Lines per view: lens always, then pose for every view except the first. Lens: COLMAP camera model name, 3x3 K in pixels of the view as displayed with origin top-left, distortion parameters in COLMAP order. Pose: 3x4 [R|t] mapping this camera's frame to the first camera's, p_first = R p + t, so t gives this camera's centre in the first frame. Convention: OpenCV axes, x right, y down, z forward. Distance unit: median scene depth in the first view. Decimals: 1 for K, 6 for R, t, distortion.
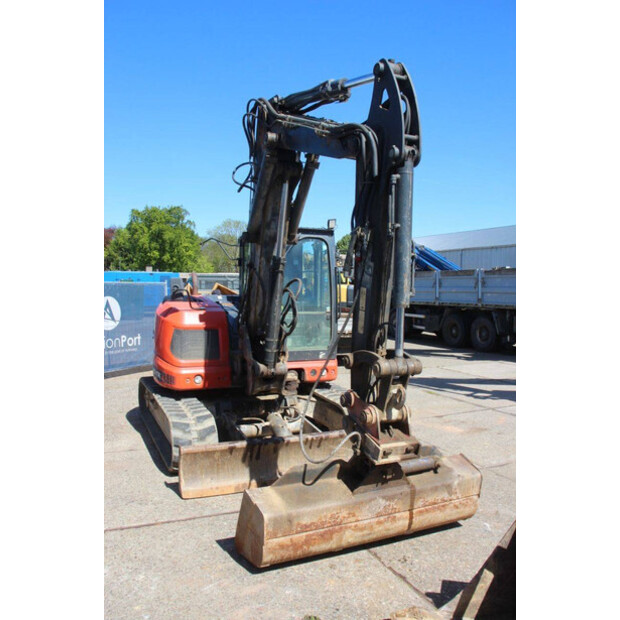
lens RADIAL K [[544.3, 0, 310.0], [0, 544.3, 310.0], [0, 0, 1]] dist [-0.167980, 0.176675]
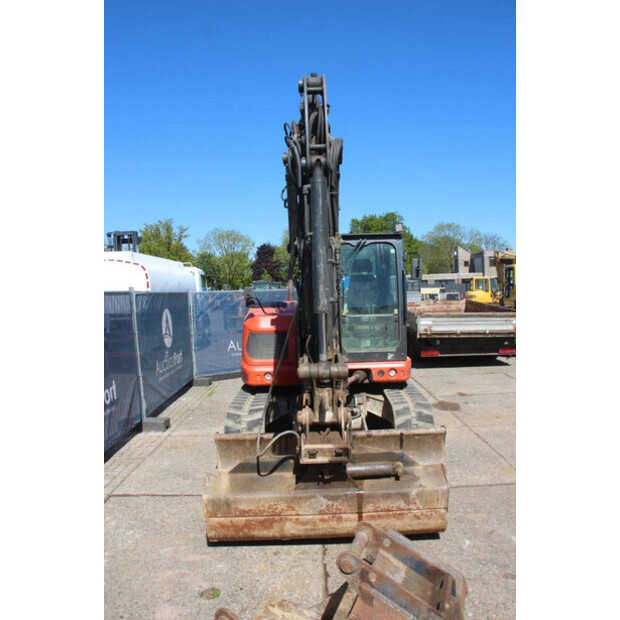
lens RADIAL K [[519.3, 0, 310.0], [0, 519.3, 310.0], [0, 0, 1]] dist [-0.177070, 0.166907]
pose [[0.904984, -0.022790, -0.424834, 0.496887], [0.023053, 0.999724, -0.004524, -0.005614], [0.424820, -0.005699, 0.905260, 0.090141]]
